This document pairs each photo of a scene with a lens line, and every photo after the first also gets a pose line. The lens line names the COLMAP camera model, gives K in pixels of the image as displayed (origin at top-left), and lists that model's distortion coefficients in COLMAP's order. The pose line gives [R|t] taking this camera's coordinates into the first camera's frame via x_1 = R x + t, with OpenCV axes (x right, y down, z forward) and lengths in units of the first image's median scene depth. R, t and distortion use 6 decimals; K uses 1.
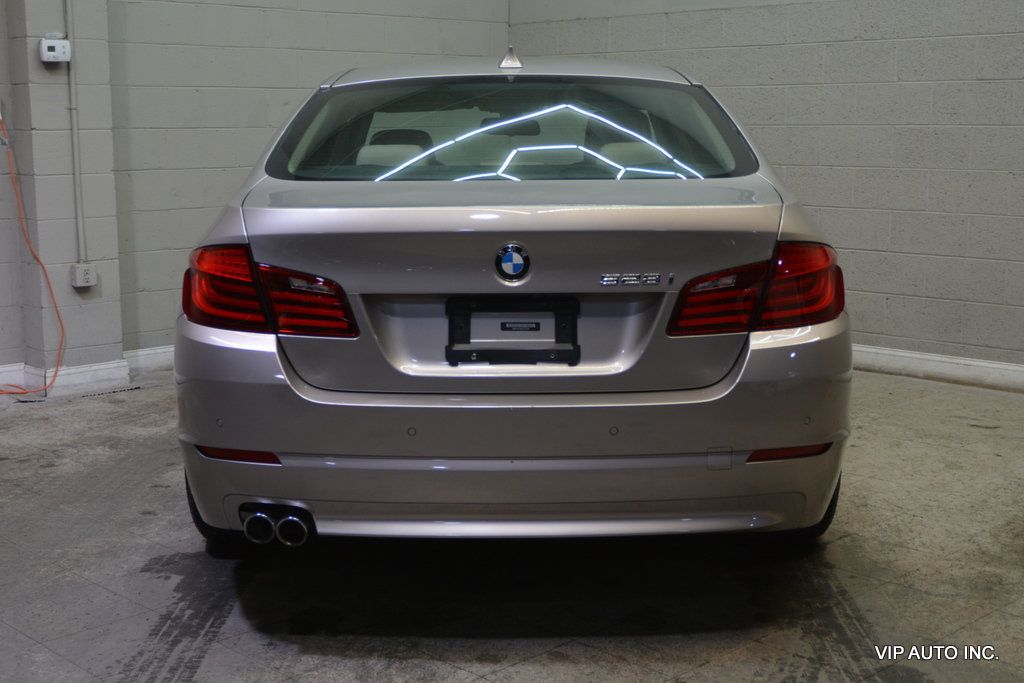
lens RADIAL K [[1378.1, 0, 512.0], [0, 1378.1, 341.5], [0, 0, 1]] dist [-0.000095, -0.008575]
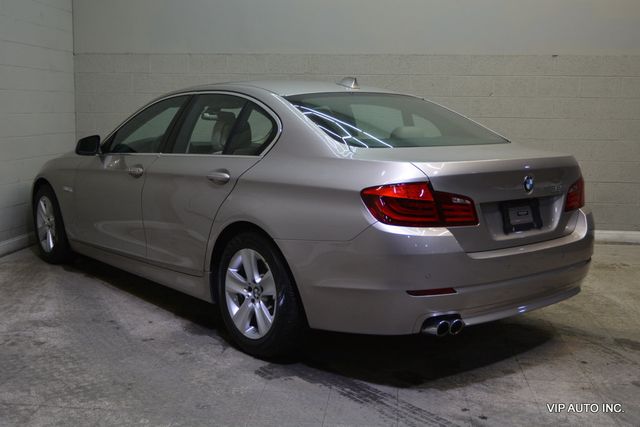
lens RADIAL K [[739.8, 0, 320.0], [0, 739.8, 213.5], [0, 0, 1]] dist [-0.006349, -0.004368]
pose [[0.775133, -0.075679, 0.627249, -0.948035], [0.086466, 0.996165, 0.013337, -0.052724], [-0.625853, 0.043898, 0.778705, 0.294183]]
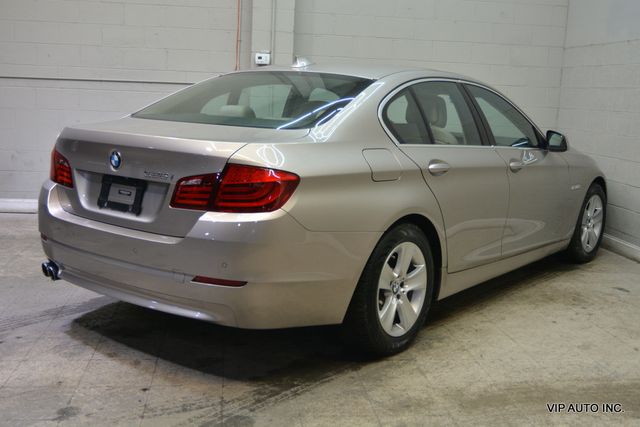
lens RADIAL K [[739.8, 0, 320.0], [0, 739.8, 213.5], [0, 0, 1]] dist [-0.006349, -0.004368]
pose [[0.788097, 0.136414, -0.600245, 0.862104], [-0.142927, 0.989037, 0.037115, -0.060328], [0.598727, 0.056541, 0.798955, 0.309535]]
